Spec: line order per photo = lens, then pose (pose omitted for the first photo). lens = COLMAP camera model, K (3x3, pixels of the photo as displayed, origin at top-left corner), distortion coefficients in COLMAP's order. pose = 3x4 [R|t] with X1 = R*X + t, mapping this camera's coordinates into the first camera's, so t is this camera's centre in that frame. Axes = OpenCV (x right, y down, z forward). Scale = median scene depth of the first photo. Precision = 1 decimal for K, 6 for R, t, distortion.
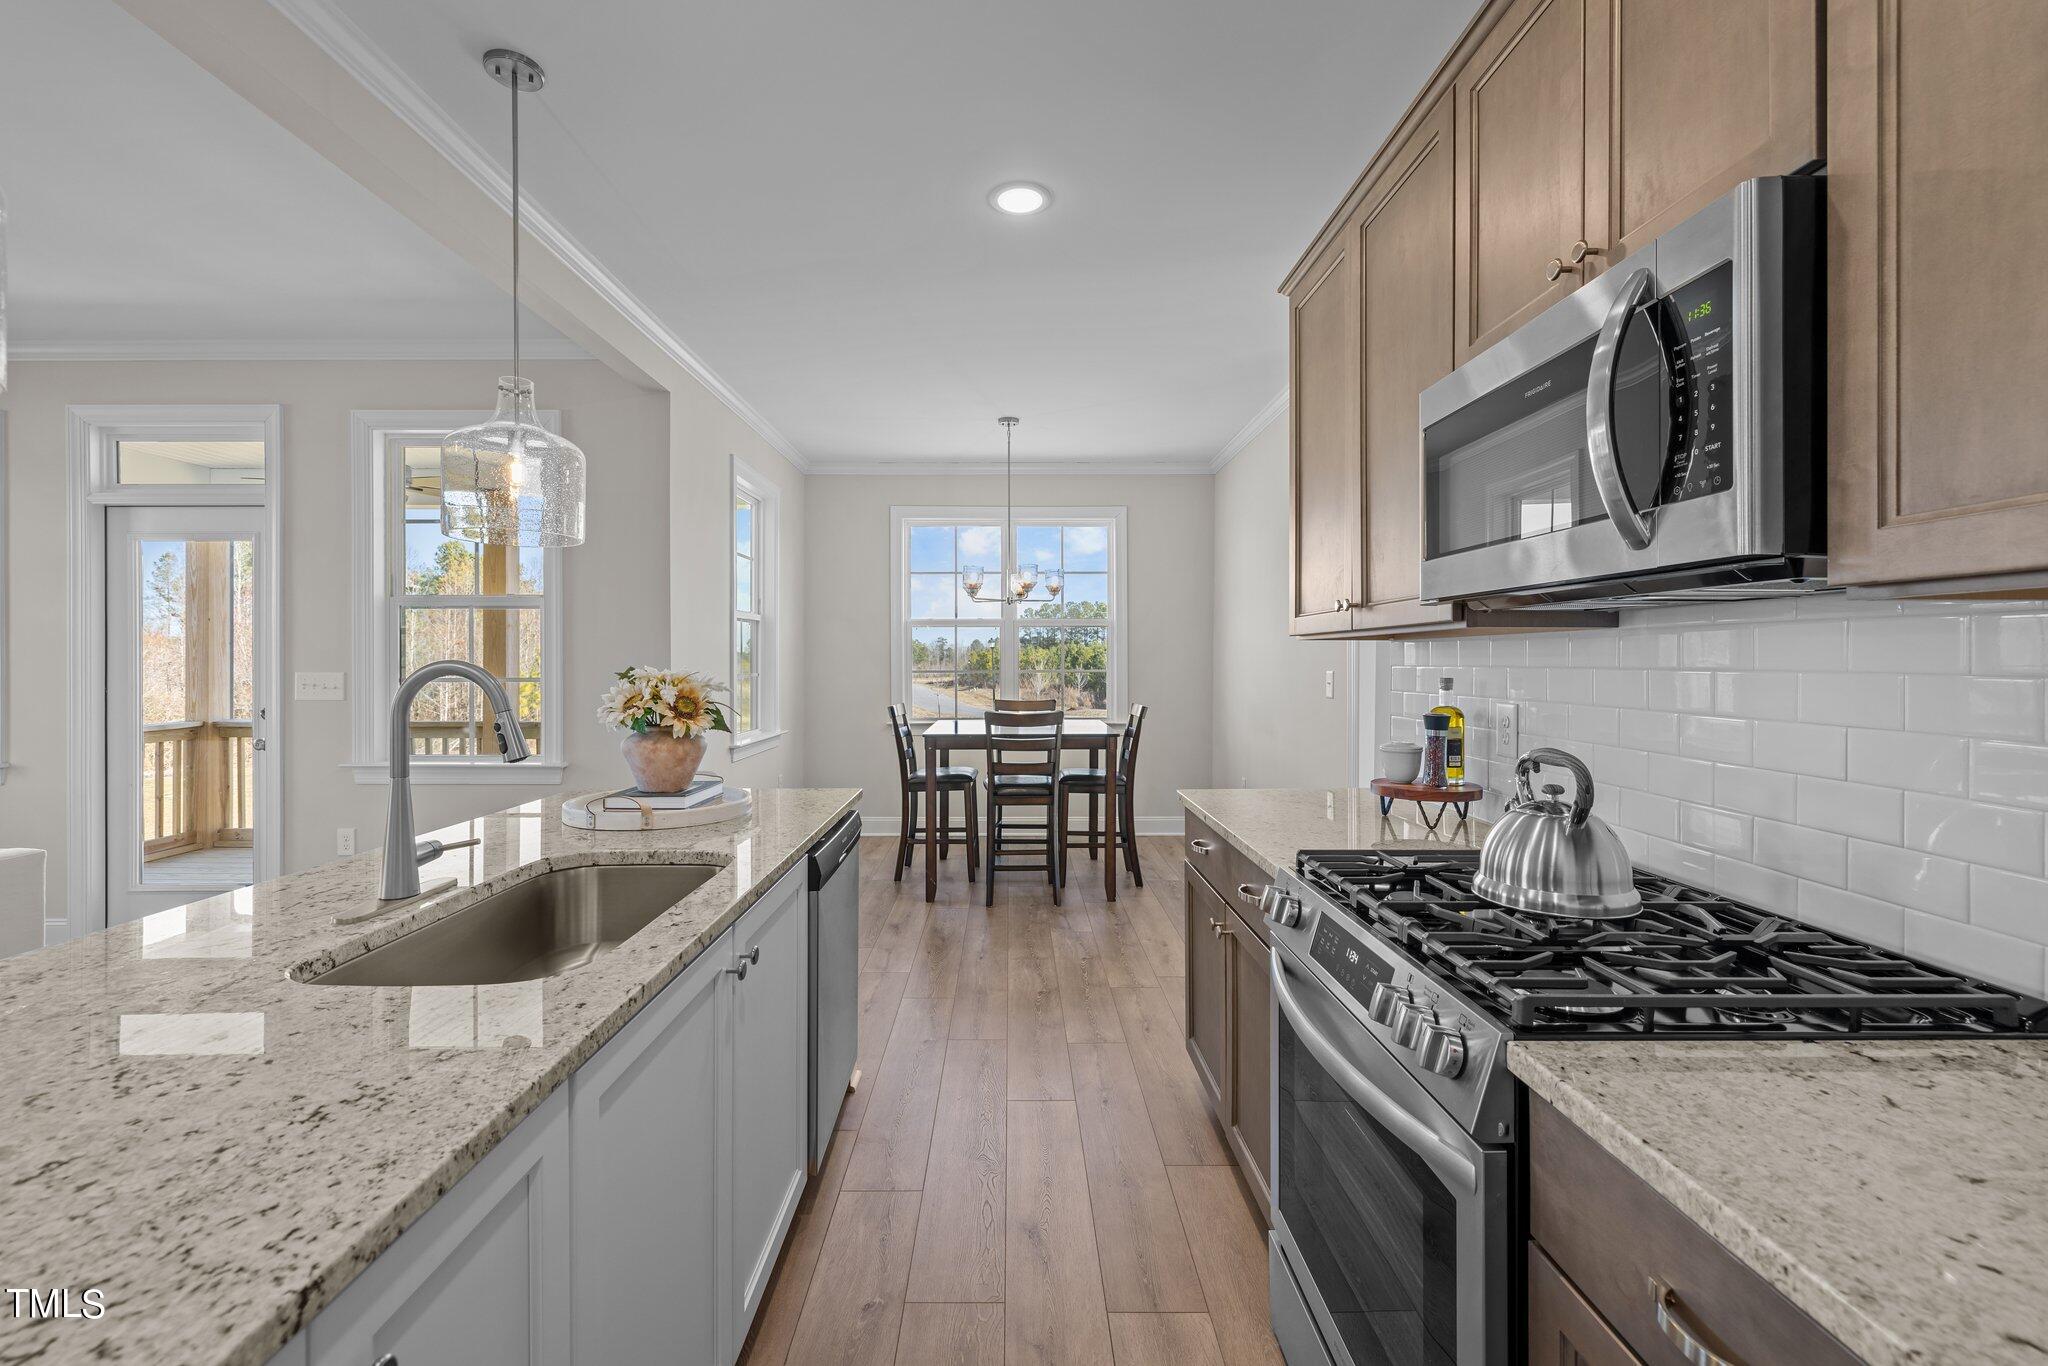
lens RADIAL K [[867.4, 0, 1023.0], [0, 867.4, 663.1], [0, 0, 1]] dist [0.001858, 0.000249]
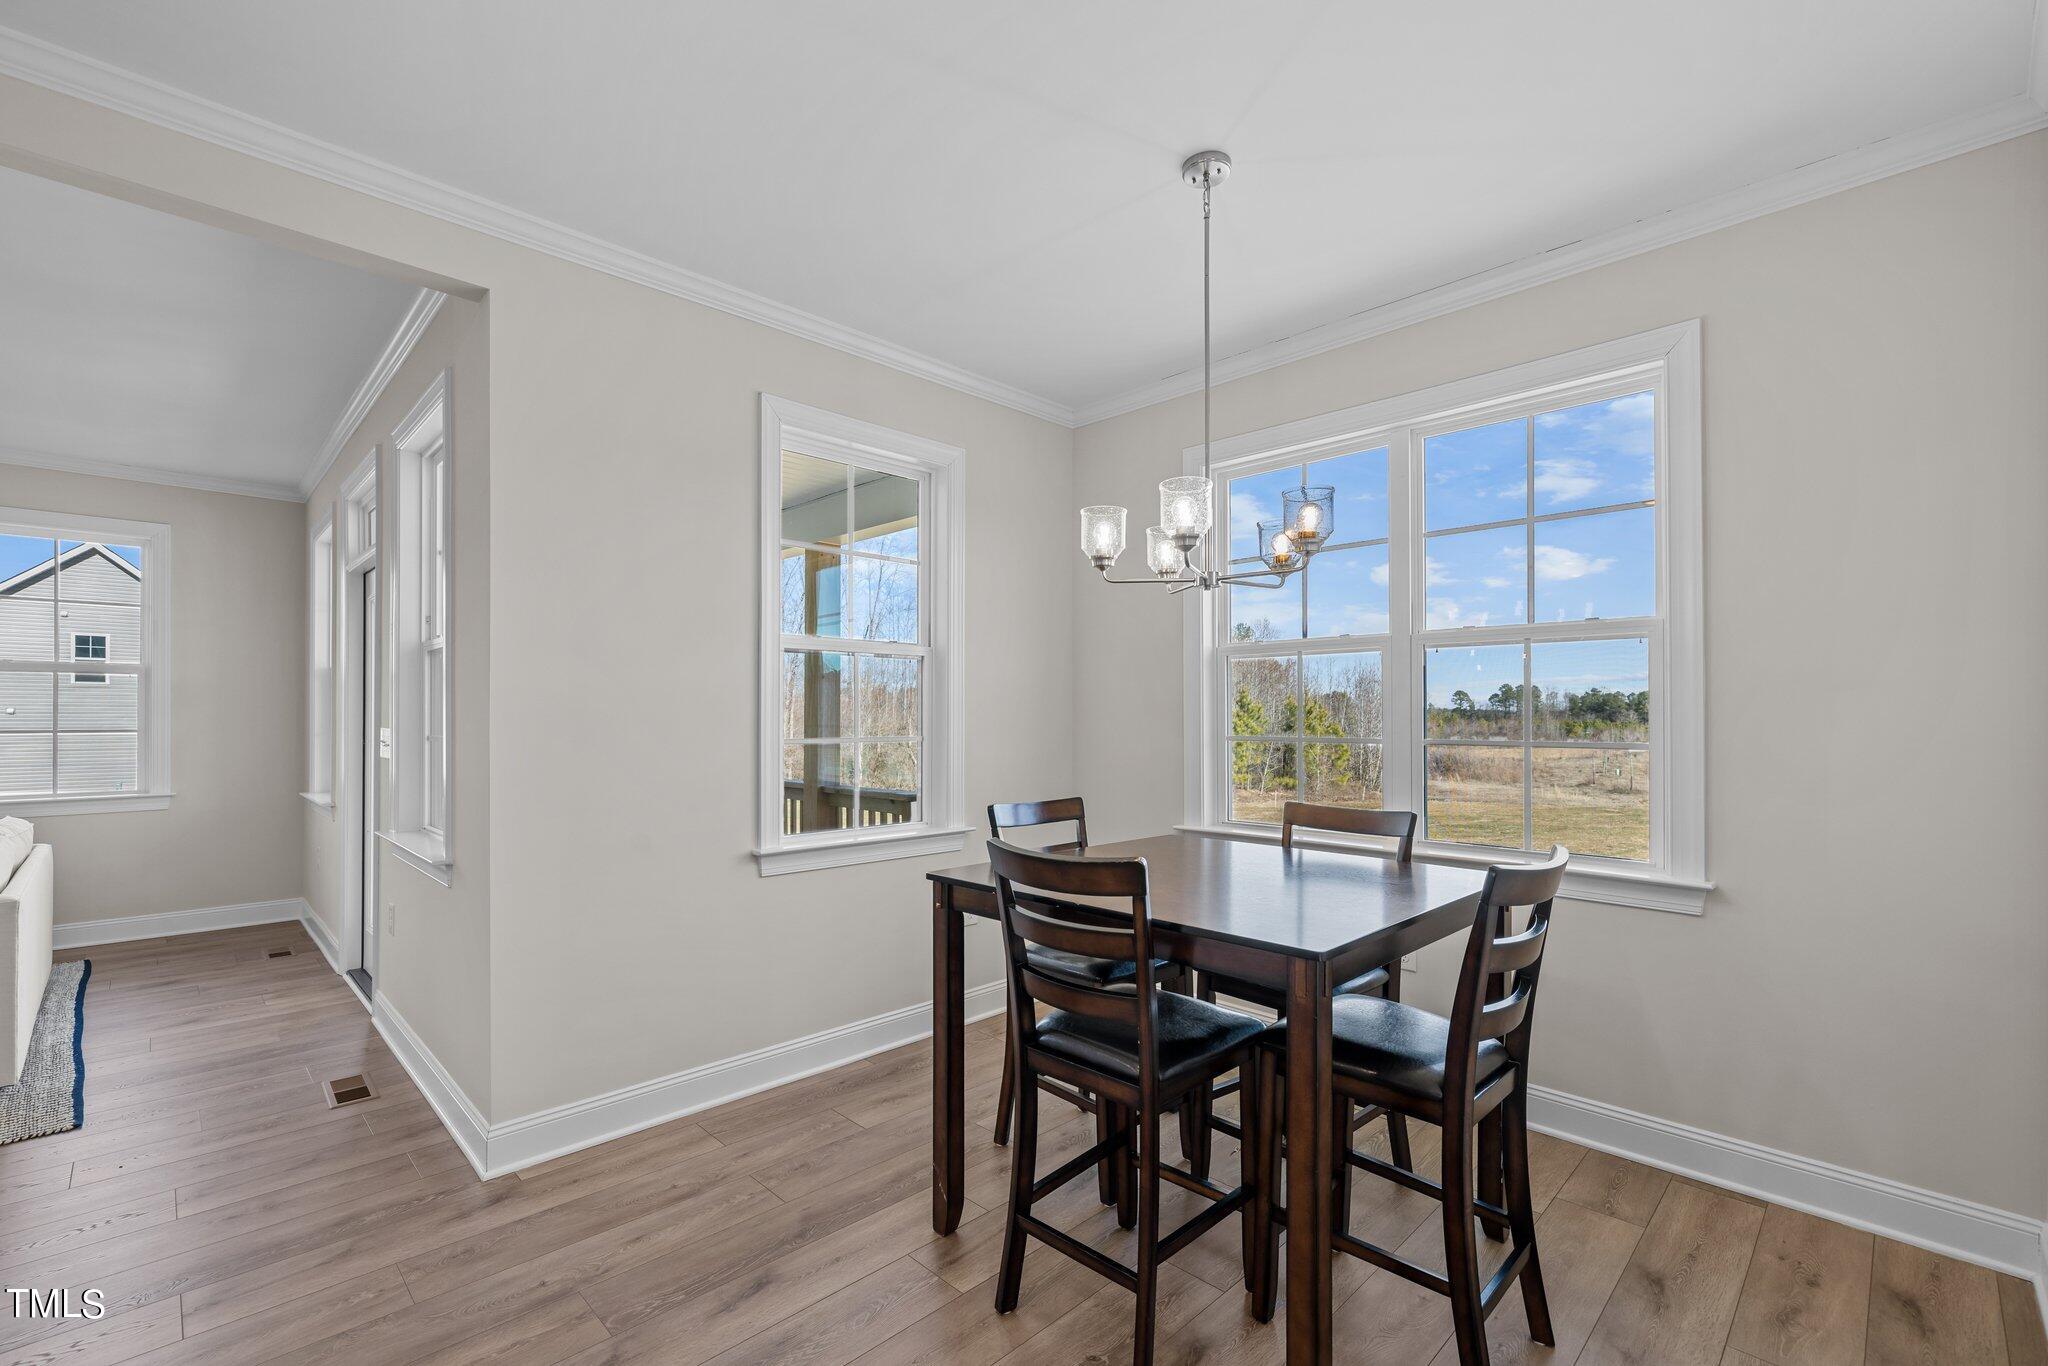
lens RADIAL K [[879.7, 0, 1012.2], [0, 879.7, 712.3], [0, 0, 1]] dist [-0.000120, 0.000013]
pose [[0.691942, -0.004022, -0.721942, 0.240106], [-0.001837, 0.999971, -0.007331, -0.001848], [0.721950, 0.006399, 0.691915, 0.642097]]
